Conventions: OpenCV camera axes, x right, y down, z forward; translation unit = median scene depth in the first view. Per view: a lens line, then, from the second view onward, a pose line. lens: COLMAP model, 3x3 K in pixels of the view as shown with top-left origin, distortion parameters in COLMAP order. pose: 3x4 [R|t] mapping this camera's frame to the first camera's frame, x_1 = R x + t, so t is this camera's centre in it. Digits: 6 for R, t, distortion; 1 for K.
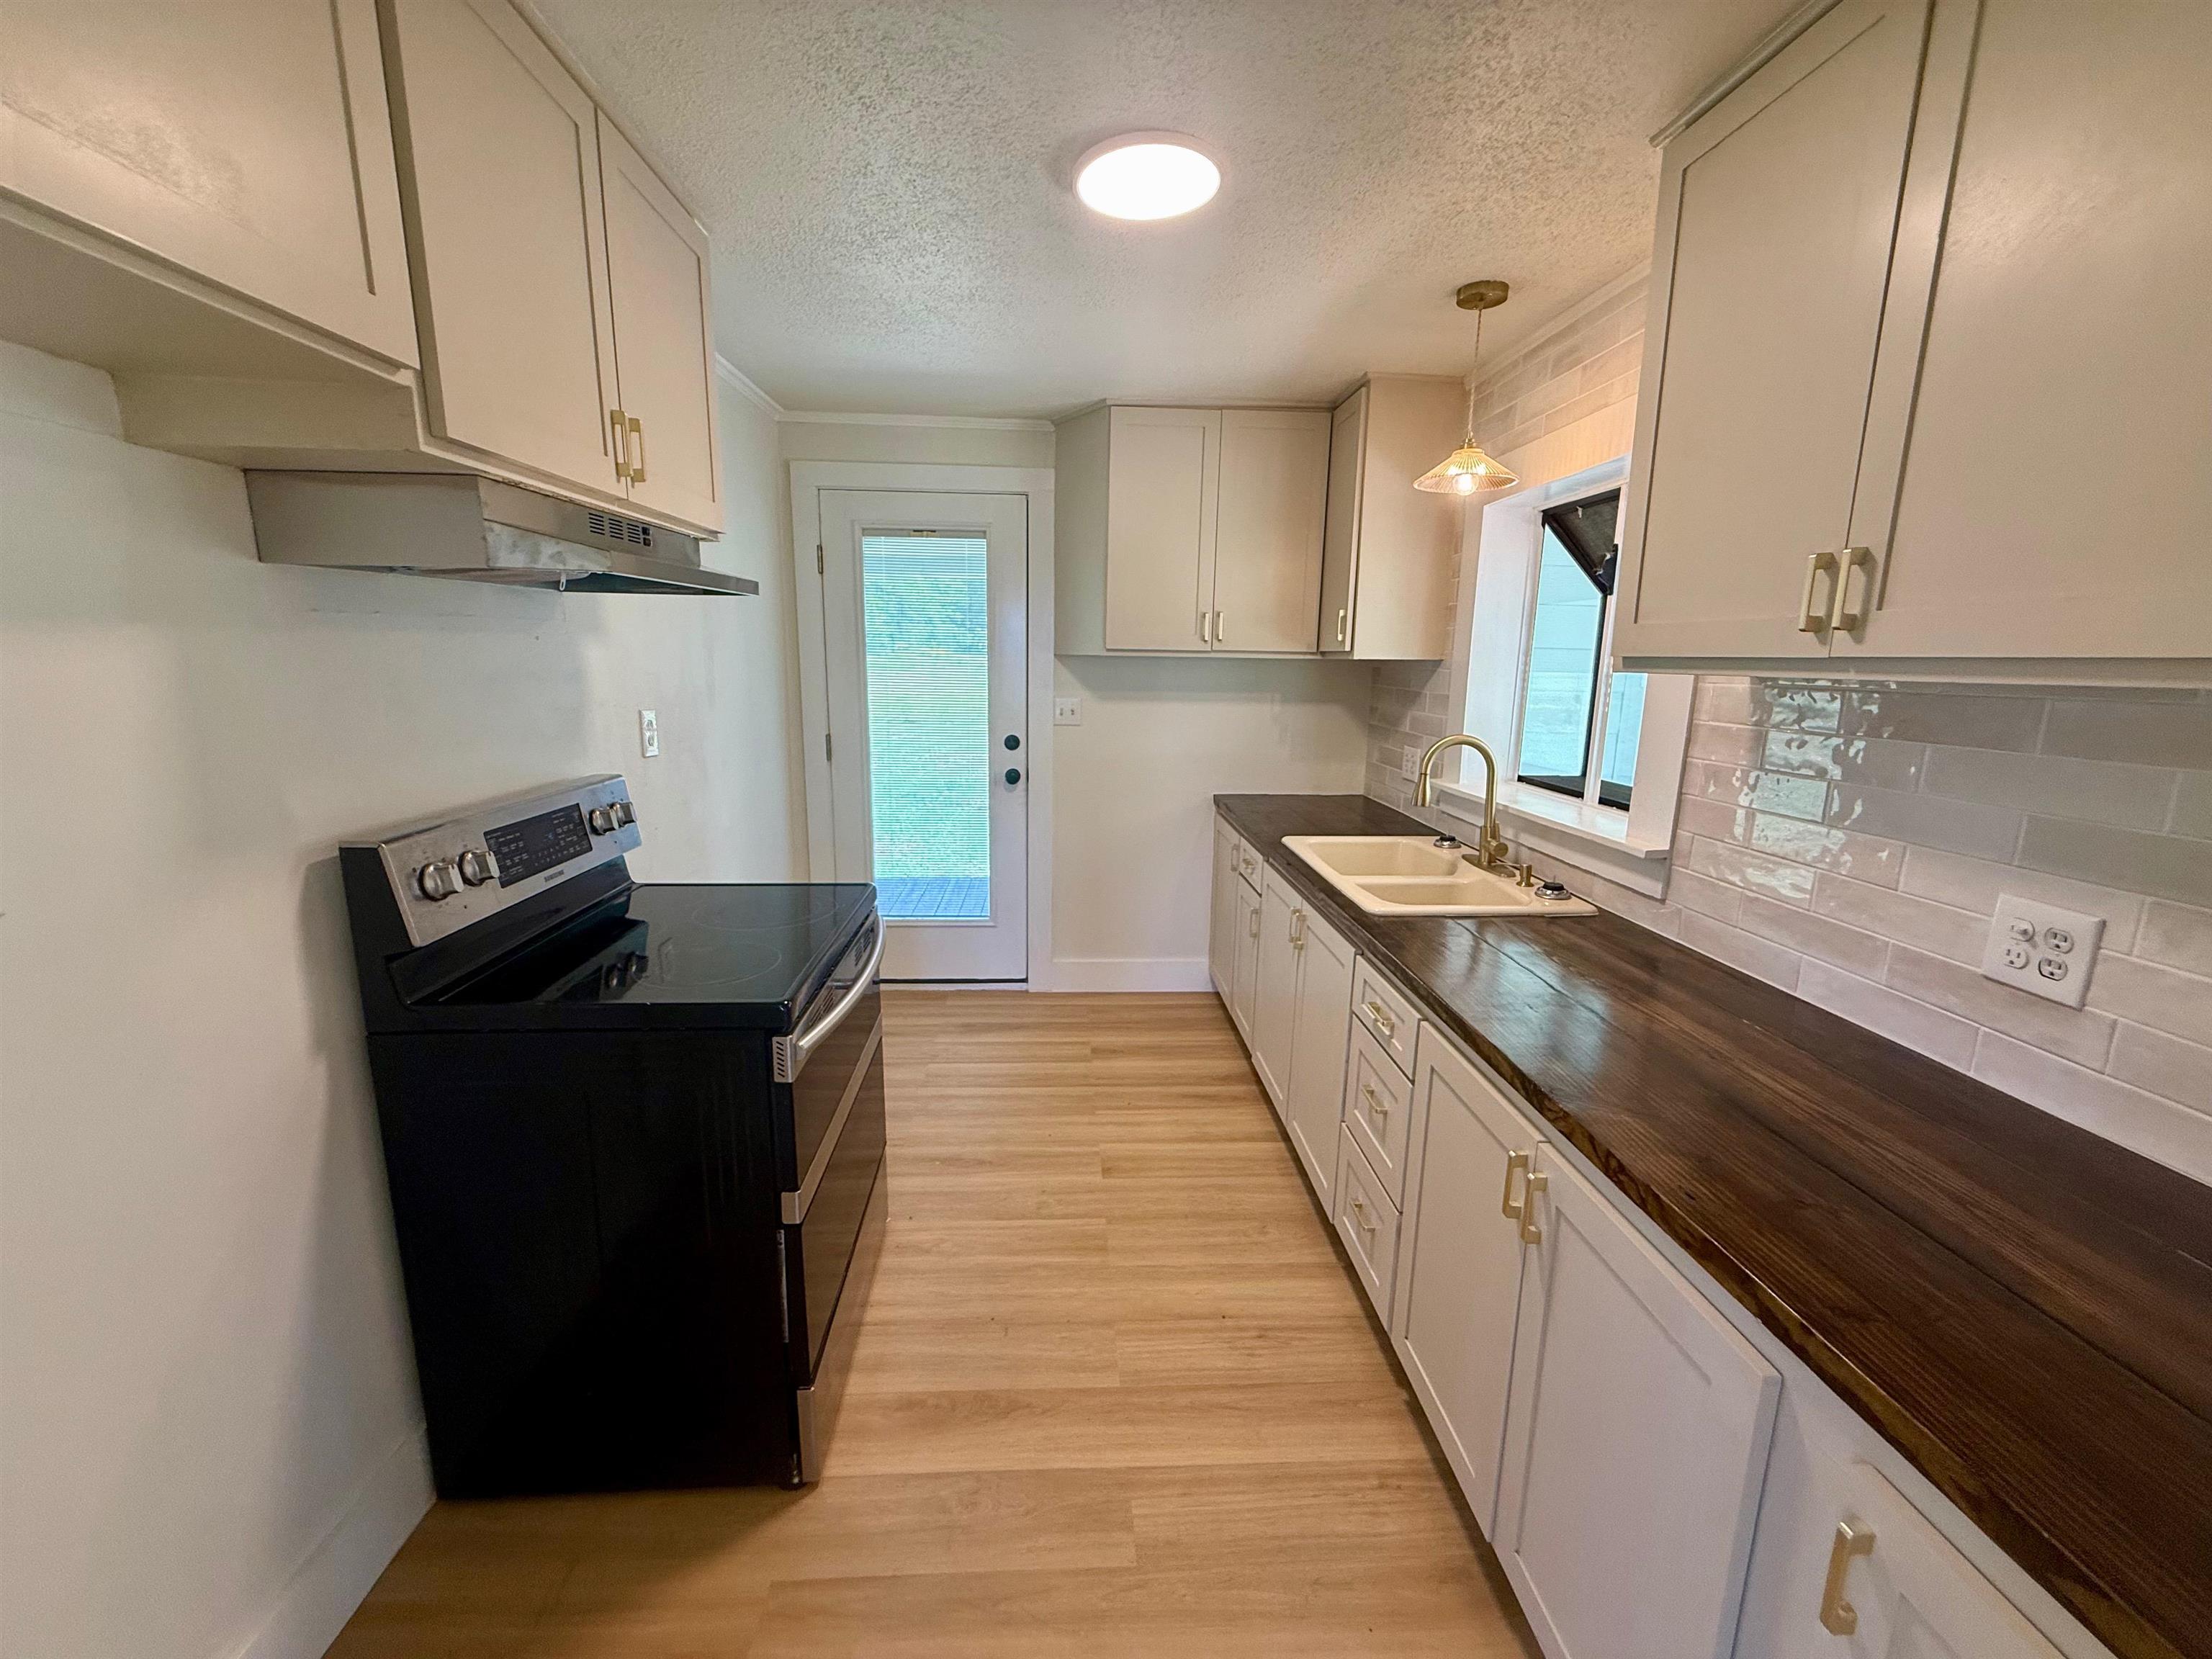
lens RADIAL K [[888.5, 0, 1101.9], [0, 888.5, 832.3], [0, 0, 1]] dist [0.010706, 0.000234]
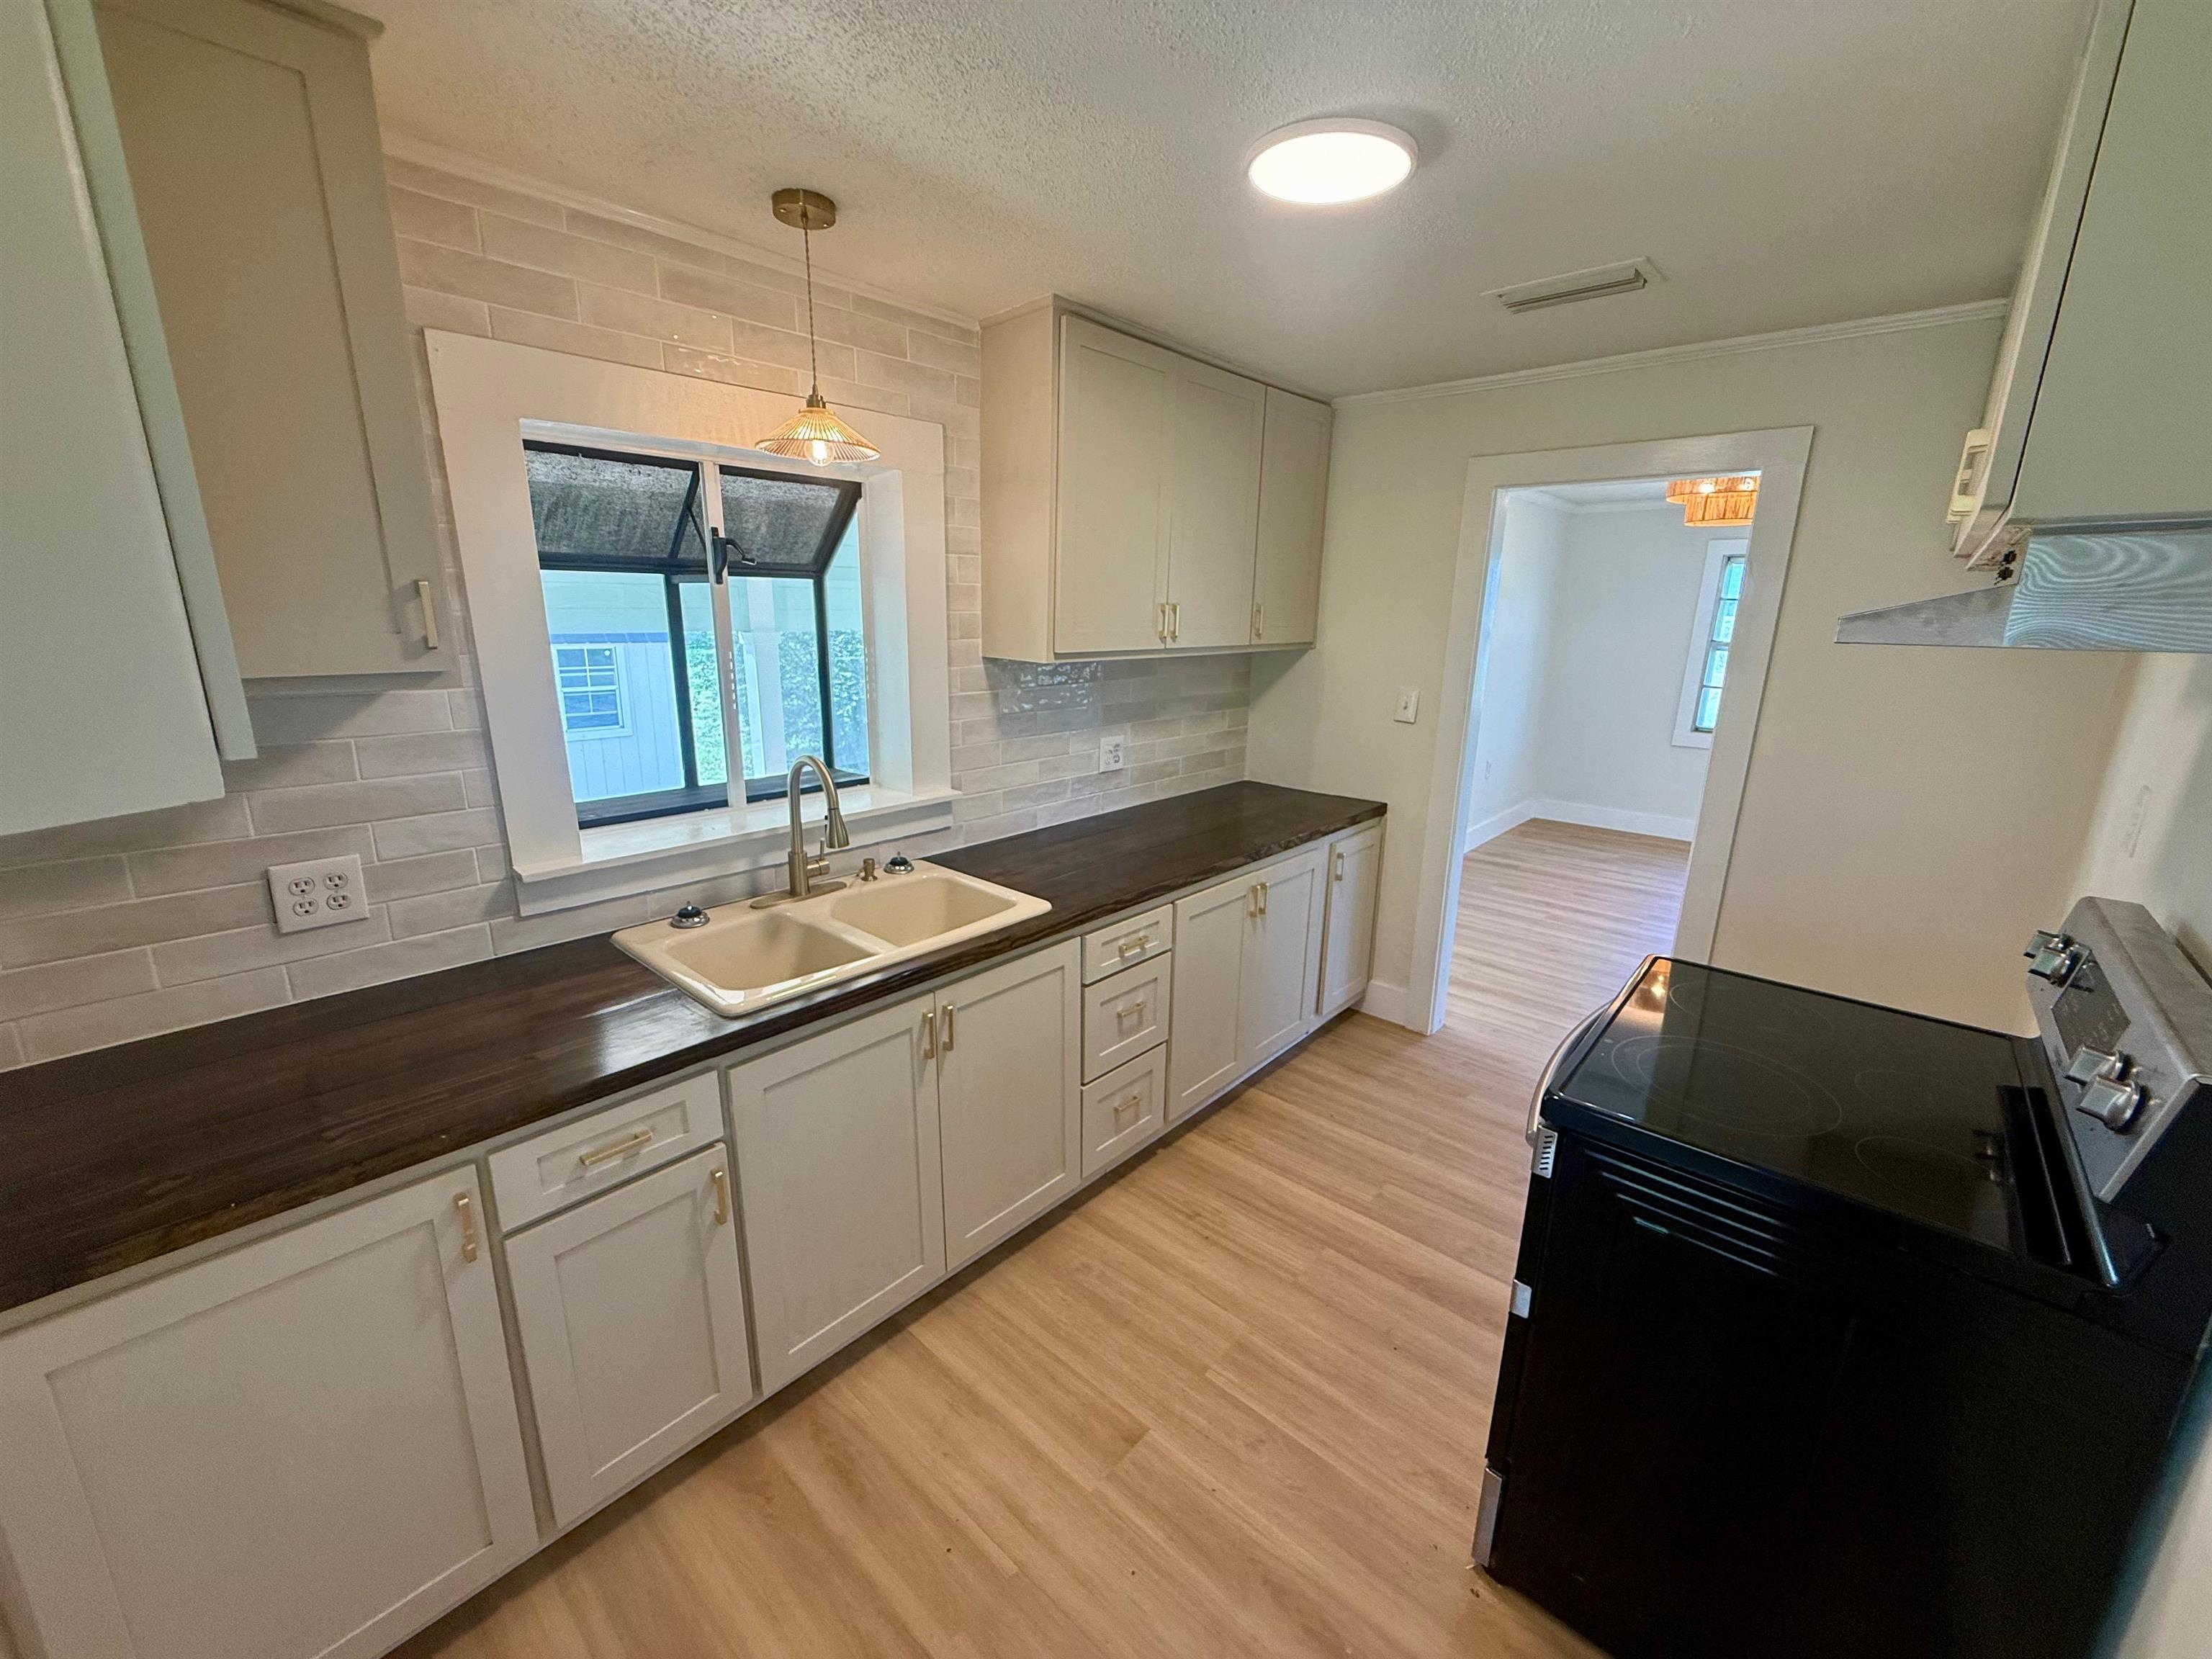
lens RADIAL K [[888.5, 0, 1102.9], [0, 888.5, 819.1], [0, 0, 1]] dist [0.010706, 0.000234]
pose [[-0.704195, -0.198636, 0.681655, -0.416711], [0.110669, 0.917625, 0.381728, -0.384077], [-0.701329, 0.344249, -0.624204, 1.504763]]
